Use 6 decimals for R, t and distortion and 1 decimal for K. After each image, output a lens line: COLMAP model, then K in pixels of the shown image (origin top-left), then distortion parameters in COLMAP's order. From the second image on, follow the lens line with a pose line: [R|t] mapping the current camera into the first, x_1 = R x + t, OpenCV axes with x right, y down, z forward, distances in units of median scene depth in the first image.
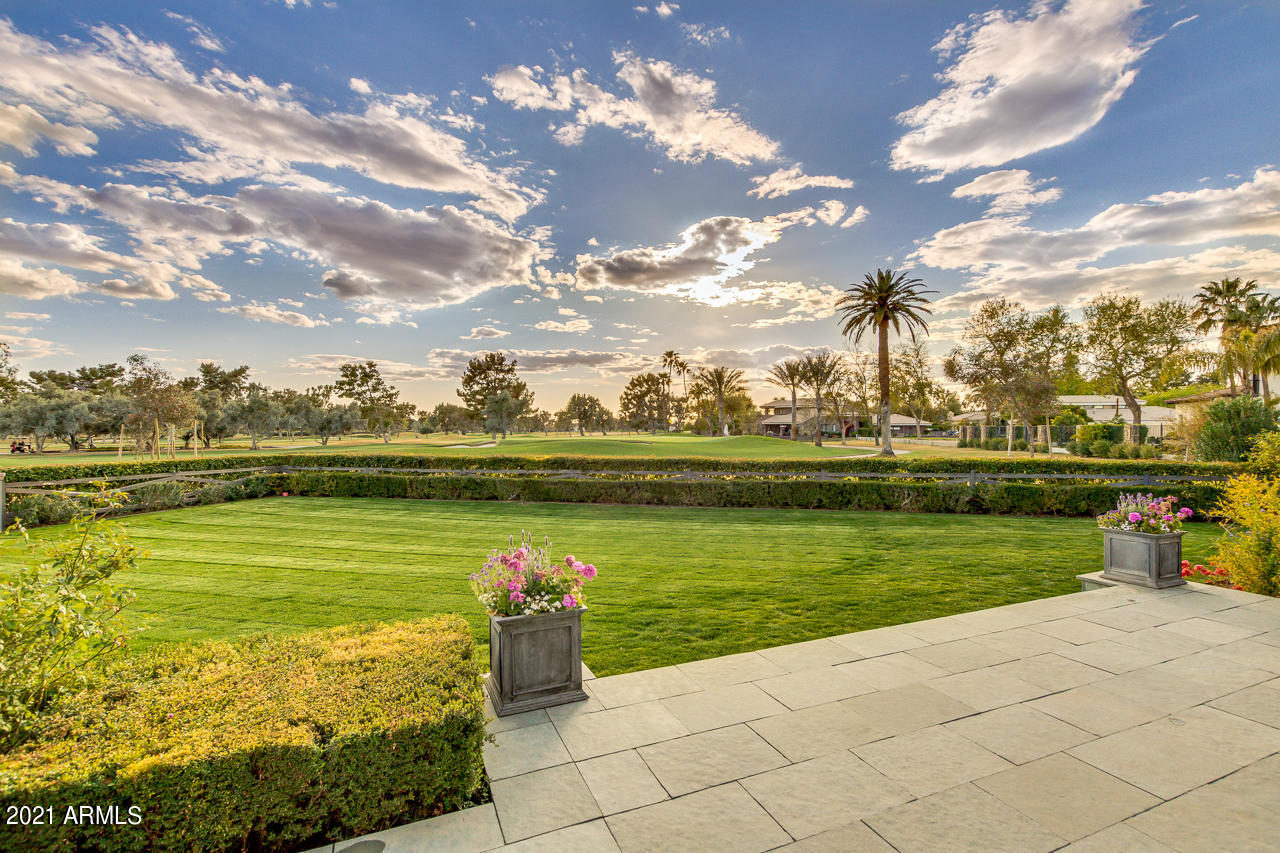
lens RADIAL K [[603.7, 0, 633.3], [0, 603.7, 422.1], [0, 0, 1]] dist [0.000655, 0.000011]
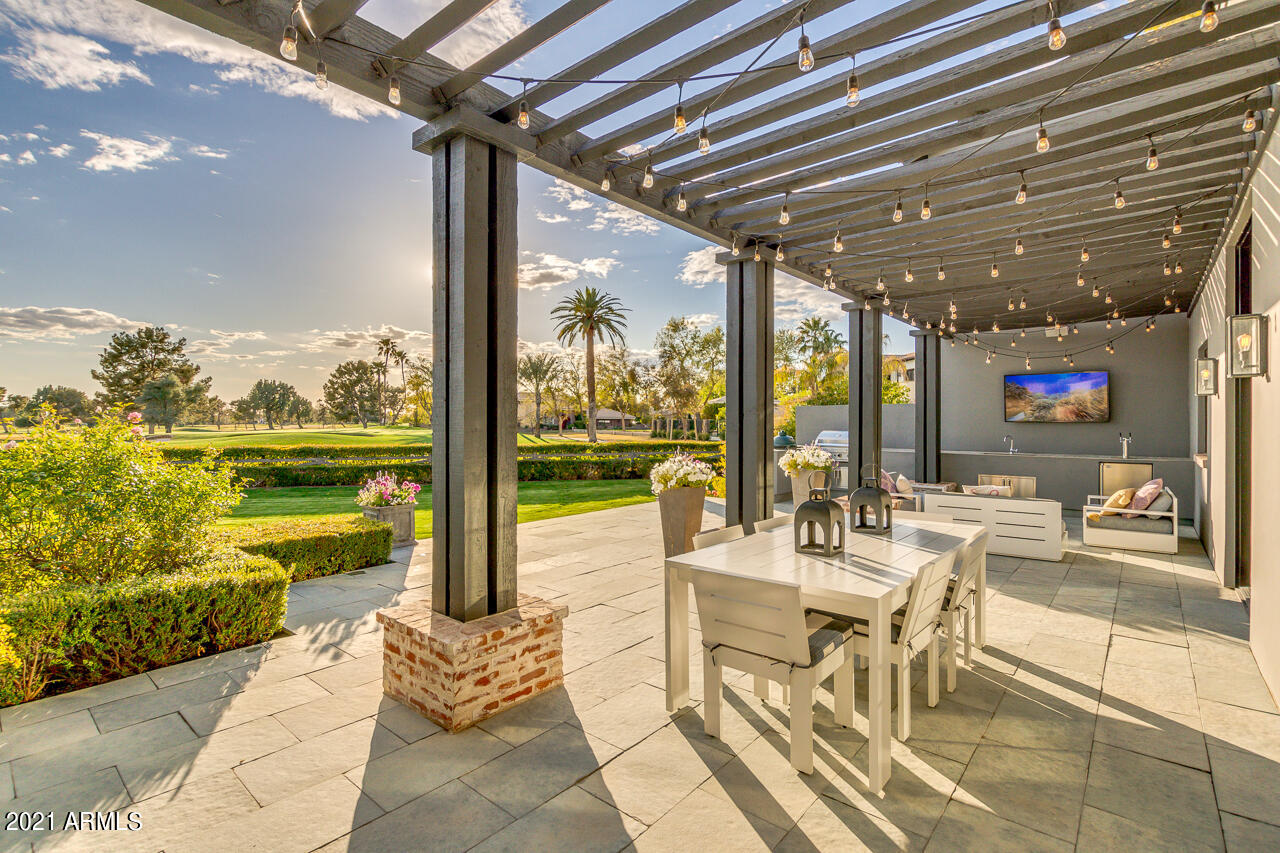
lens RADIAL K [[603.7, 0, 645.0], [0, 603.7, 424.9], [0, 0, 1]] dist [0.000655, 0.000011]
pose [[0.891017, 0.000560, 0.453971, -0.007478], [-0.008117, 0.999859, 0.014698, -0.000348], [-0.453898, -0.016781, 0.890895, -0.029398]]
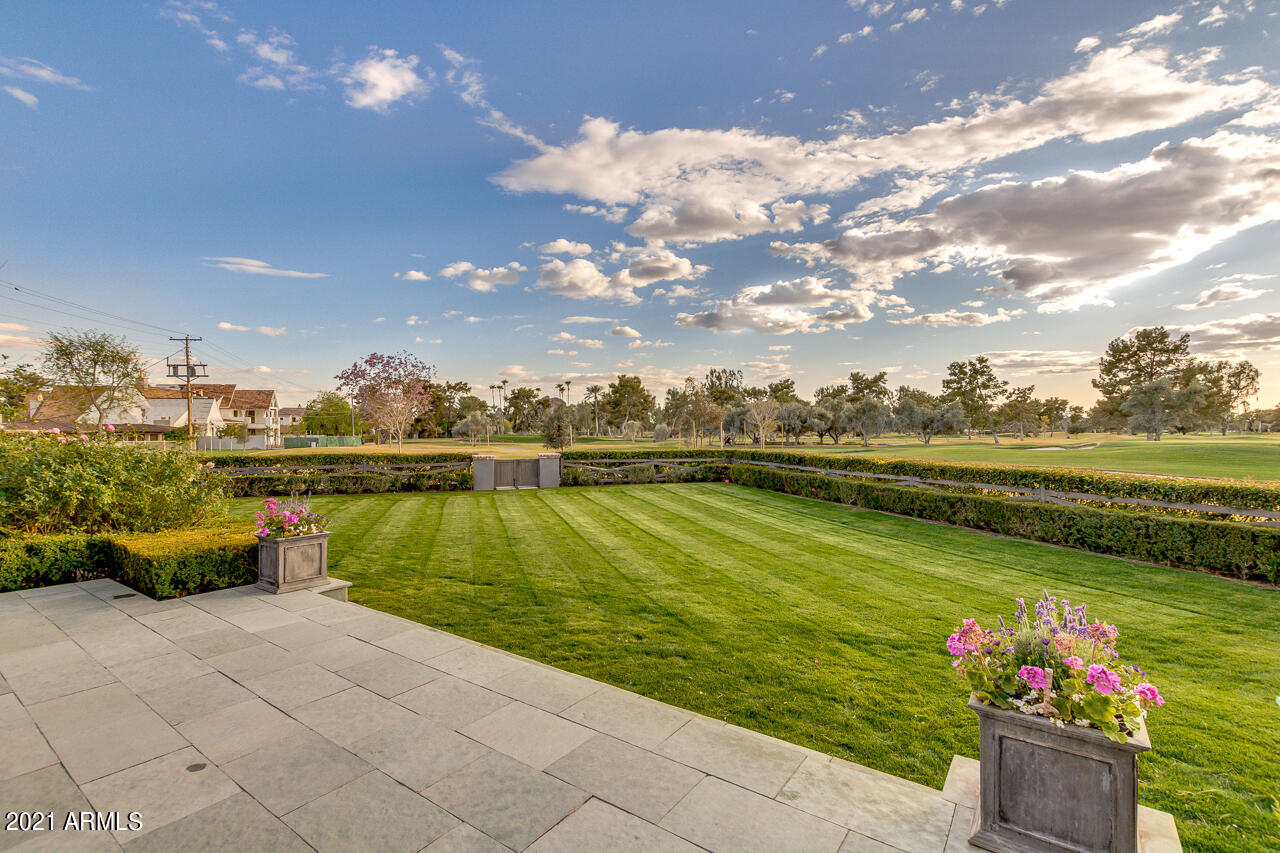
lens RADIAL K [[603.7, 0, 643.8], [0, 603.7, 416.9], [0, 0, 1]] dist [0.000655, 0.000011]
pose [[0.495617, -0.017698, -0.868361, 0.116150], [0.011409, 0.999839, -0.013866, 0.000775], [0.868466, -0.003035, 0.495739, 0.066238]]
